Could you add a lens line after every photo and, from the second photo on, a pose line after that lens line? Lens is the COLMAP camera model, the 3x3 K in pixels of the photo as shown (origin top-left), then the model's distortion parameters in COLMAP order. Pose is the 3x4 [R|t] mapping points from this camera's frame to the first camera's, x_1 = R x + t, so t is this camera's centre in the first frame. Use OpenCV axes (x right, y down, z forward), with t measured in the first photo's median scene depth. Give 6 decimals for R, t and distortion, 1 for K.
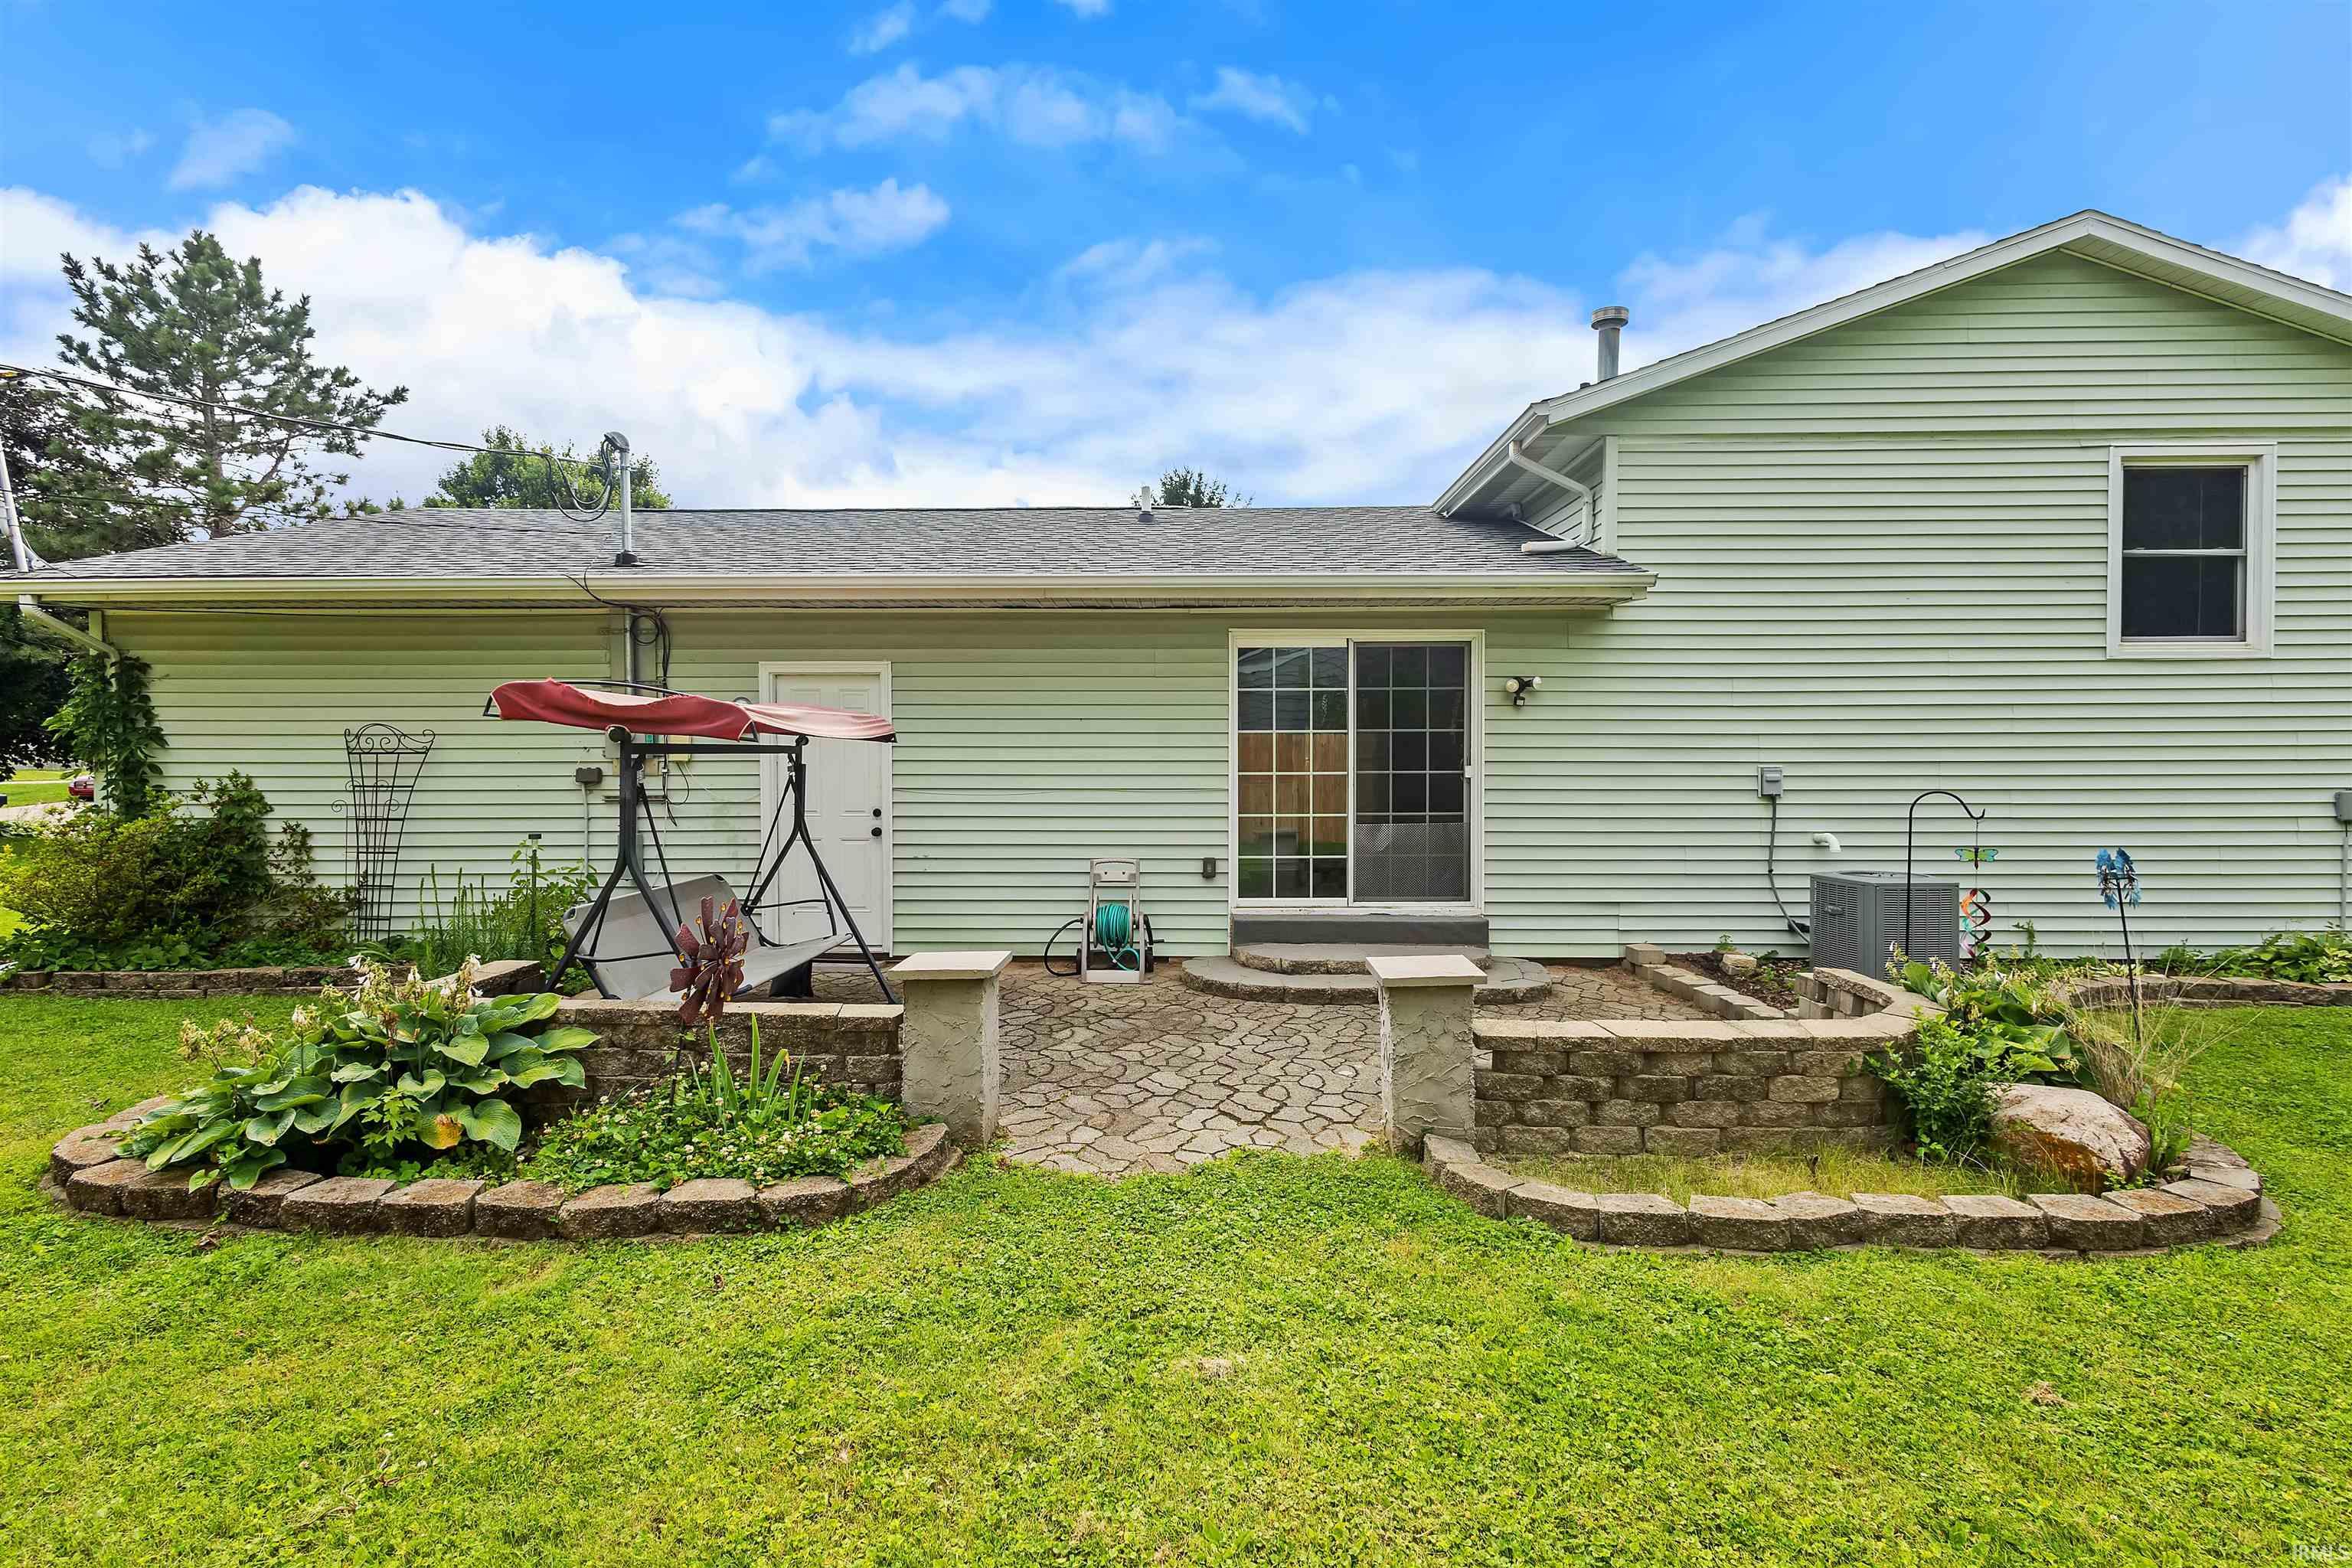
lens RADIAL K [[1083.2, 0, 1176.1], [0, 1083.2, 791.5], [0, 0, 1]] dist [0.021462, -0.007122]
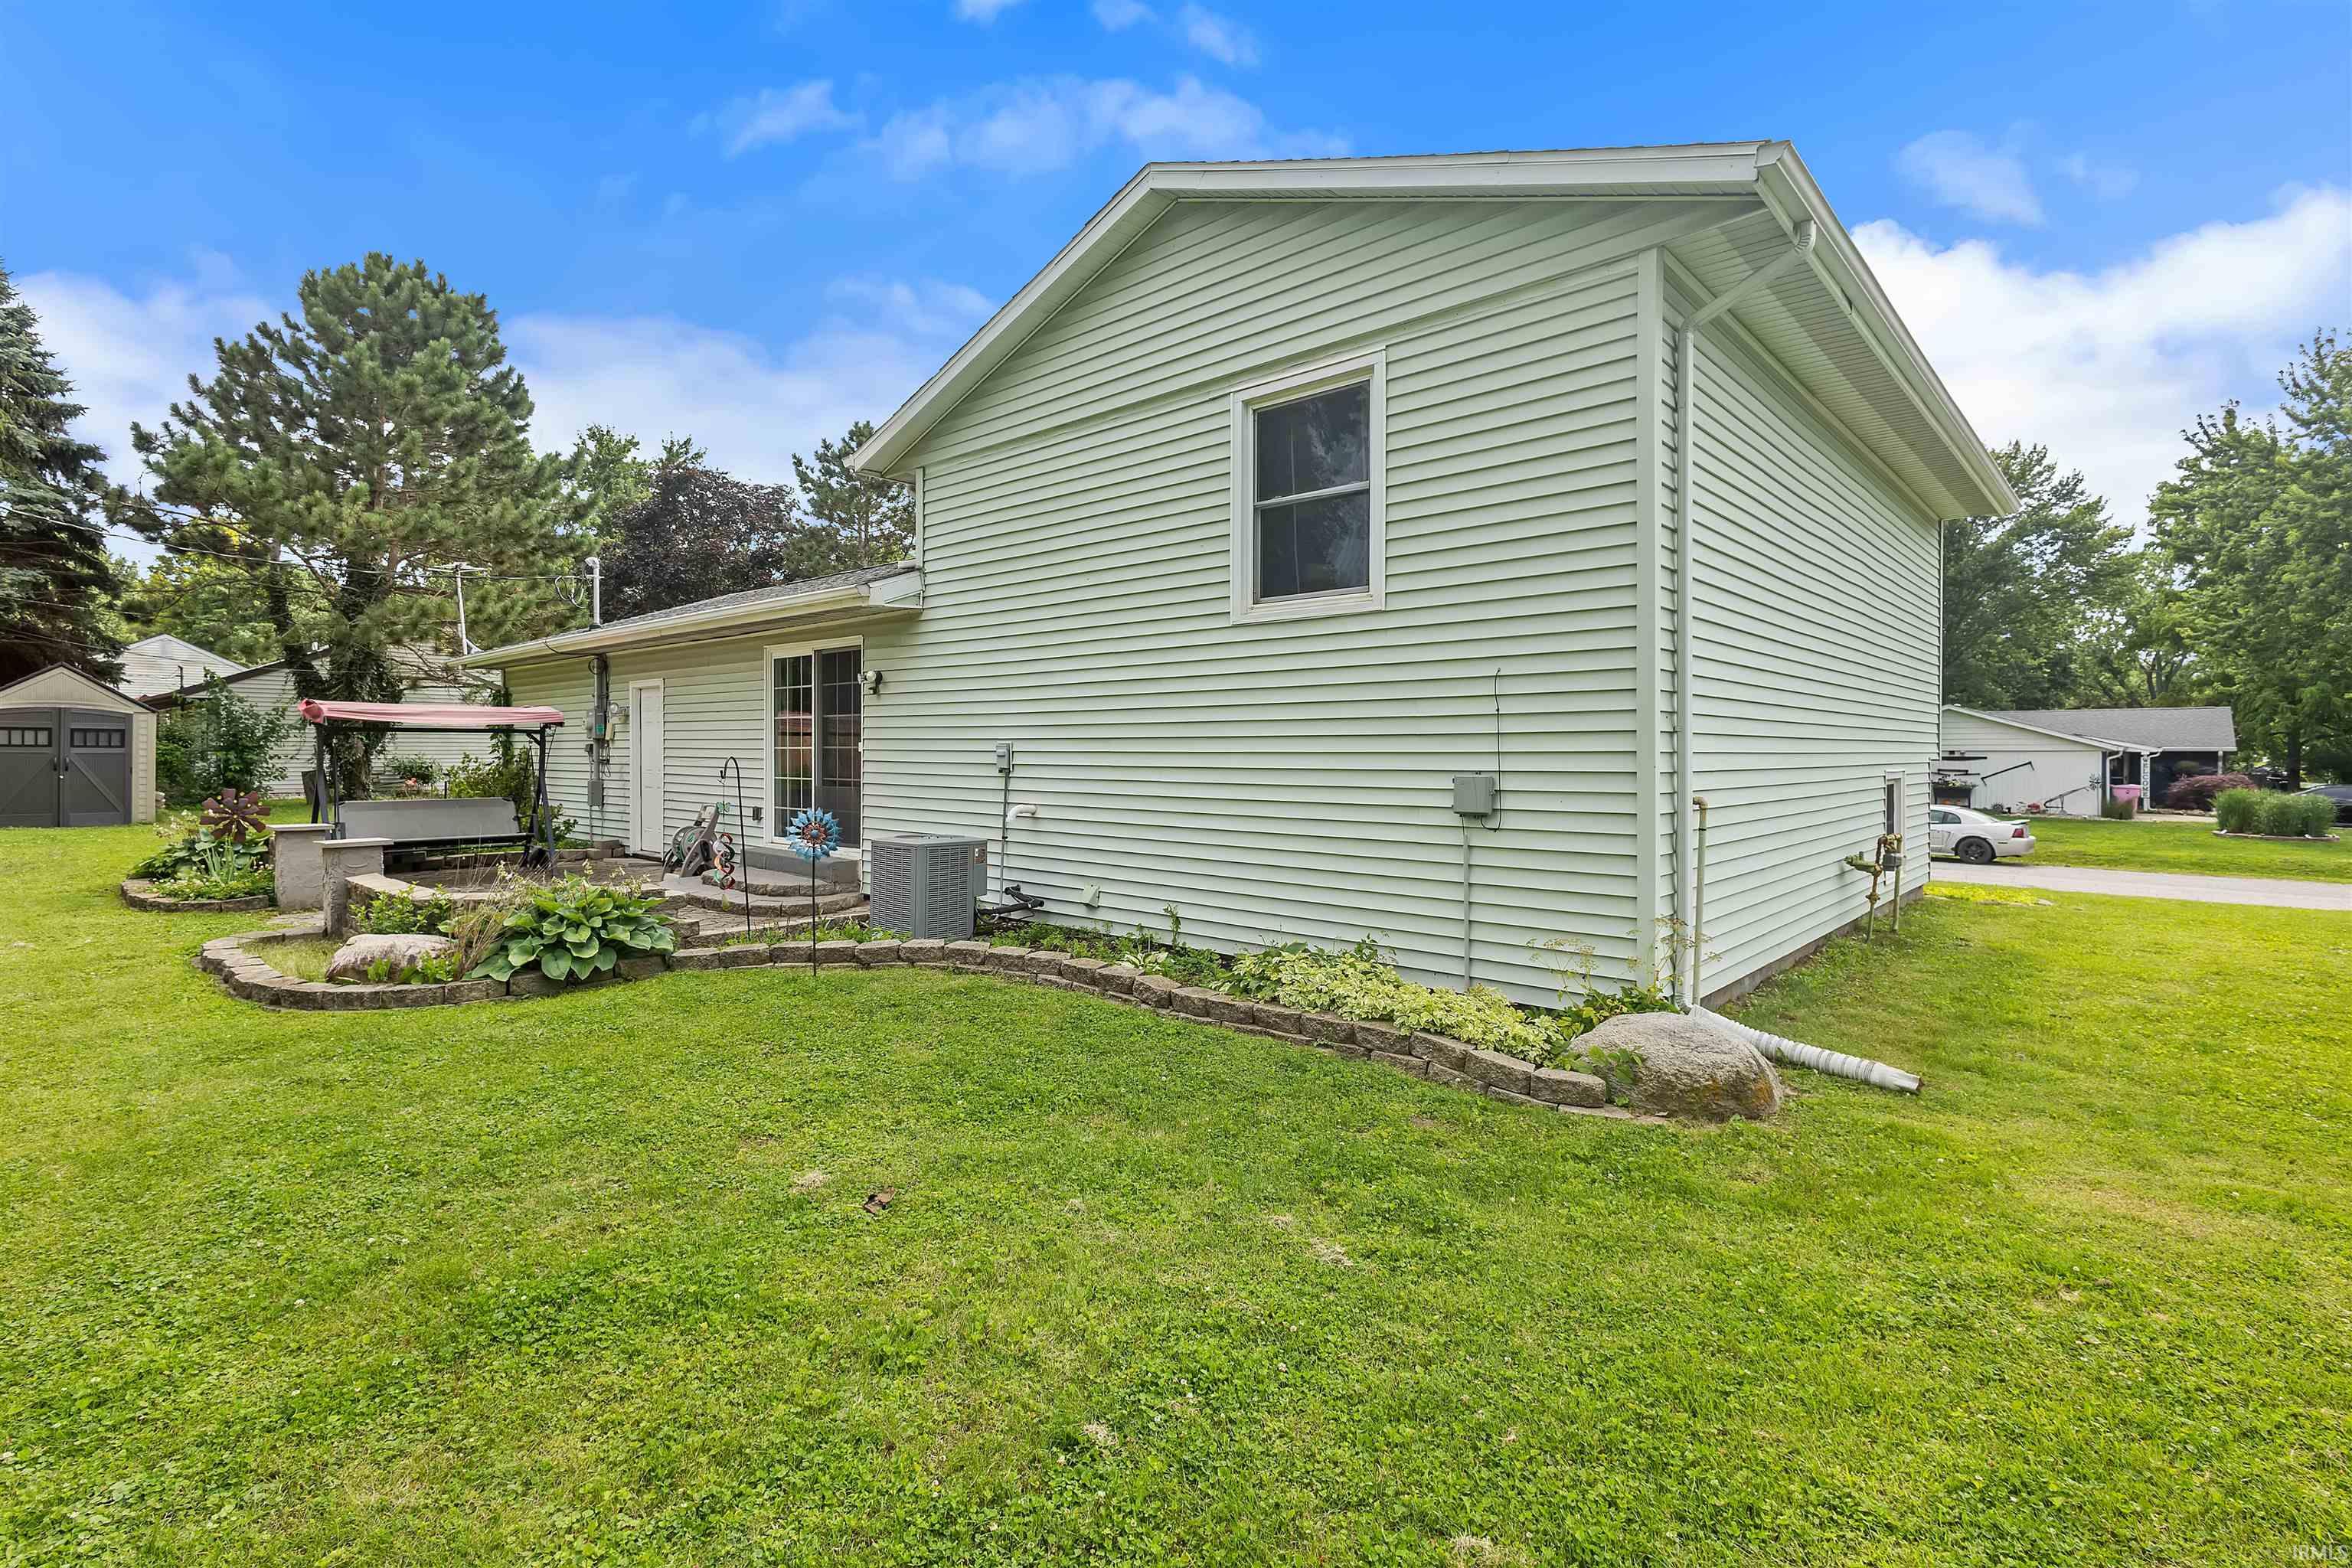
lens RADIAL K [[1083.2, 0, 1173.8], [0, 1083.2, 763.8], [0, 0, 1]] dist [0.021462, -0.007122]
pose [[0.742940, 0.013132, -0.669229, 1.409133], [-0.028496, 0.999522, -0.012022, 0.006725], [0.668751, 0.028002, 0.742959, 0.299611]]
